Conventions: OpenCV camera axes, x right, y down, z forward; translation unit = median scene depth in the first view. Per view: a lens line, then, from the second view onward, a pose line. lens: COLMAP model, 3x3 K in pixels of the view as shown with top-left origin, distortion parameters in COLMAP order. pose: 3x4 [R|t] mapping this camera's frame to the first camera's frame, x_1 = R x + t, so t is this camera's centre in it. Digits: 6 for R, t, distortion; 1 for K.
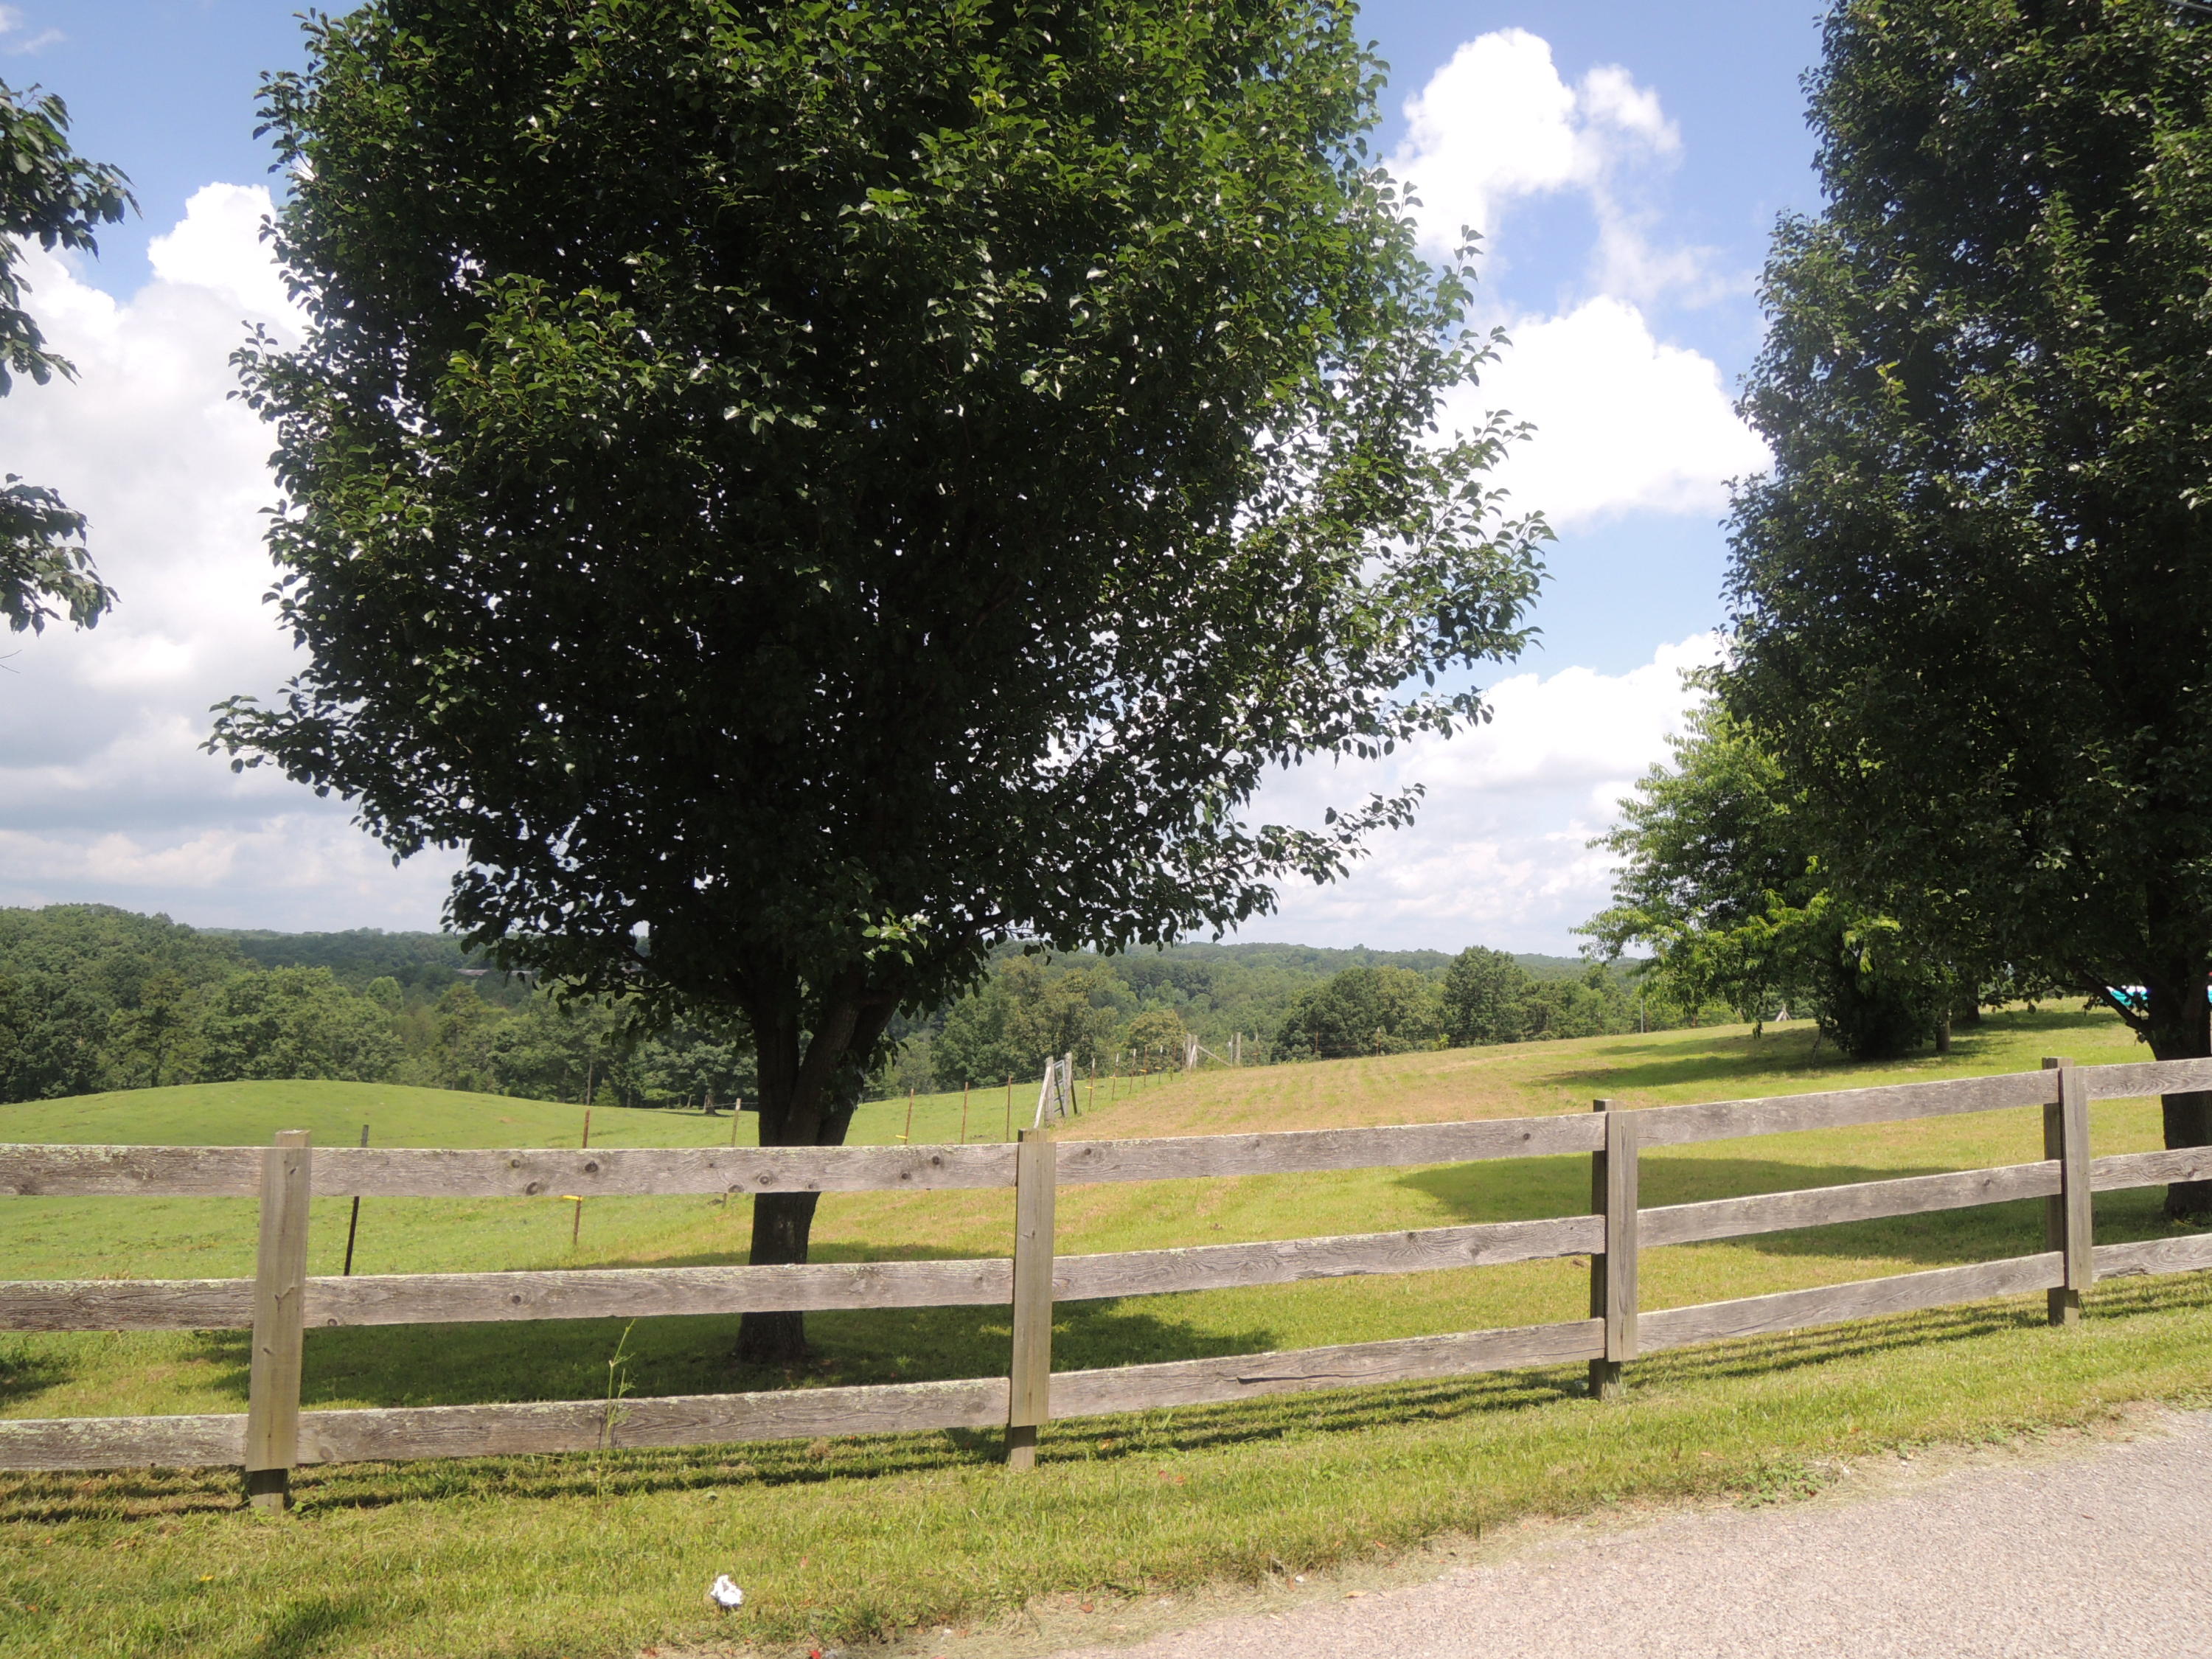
lens RADIAL K [[1566.1, 0, 1102.4], [0, 1566.1, 810.3], [0, 0, 1]] dist [-0.027439, -0.003088]
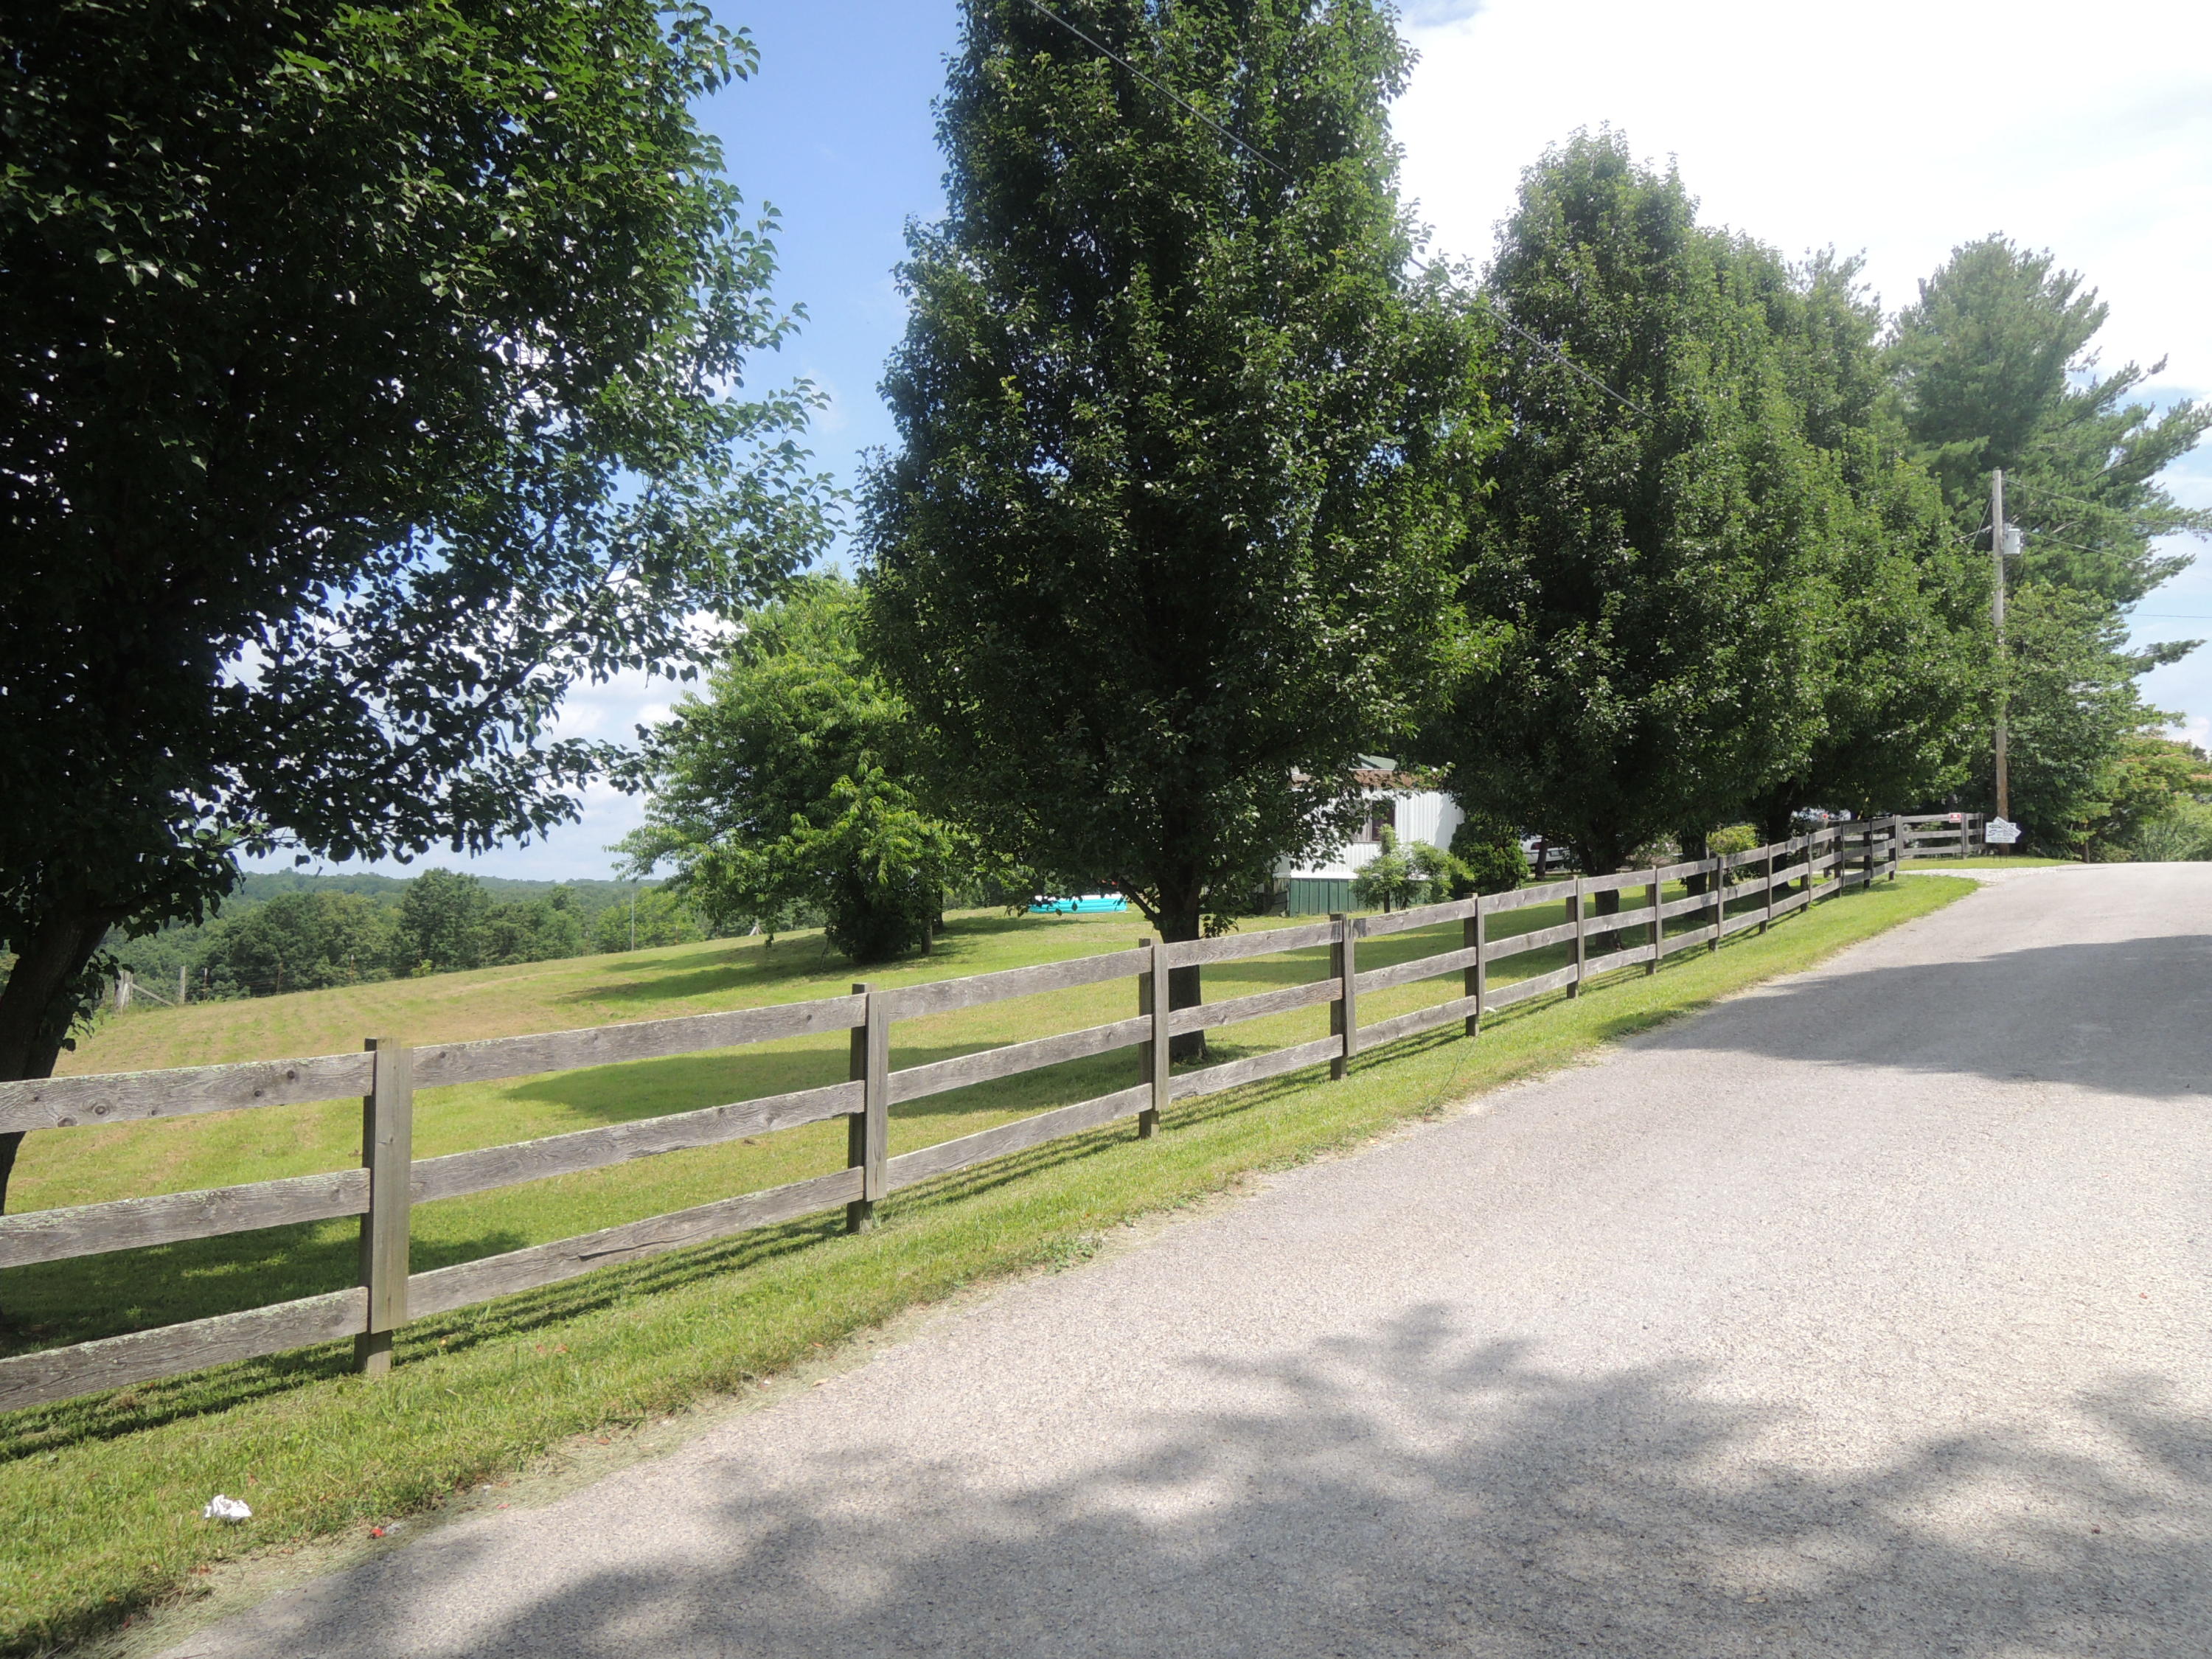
lens RADIAL K [[1580.8, 0, 1107.5], [0, 1580.8, 799.1], [0, 0, 1]] dist [-0.037919, 0.000714]
pose [[0.797342, 0.017119, 0.603285, -0.239289], [-0.043190, 0.998653, 0.028745, 0.004344], [-0.601981, -0.048975, 0.797007, -0.050416]]
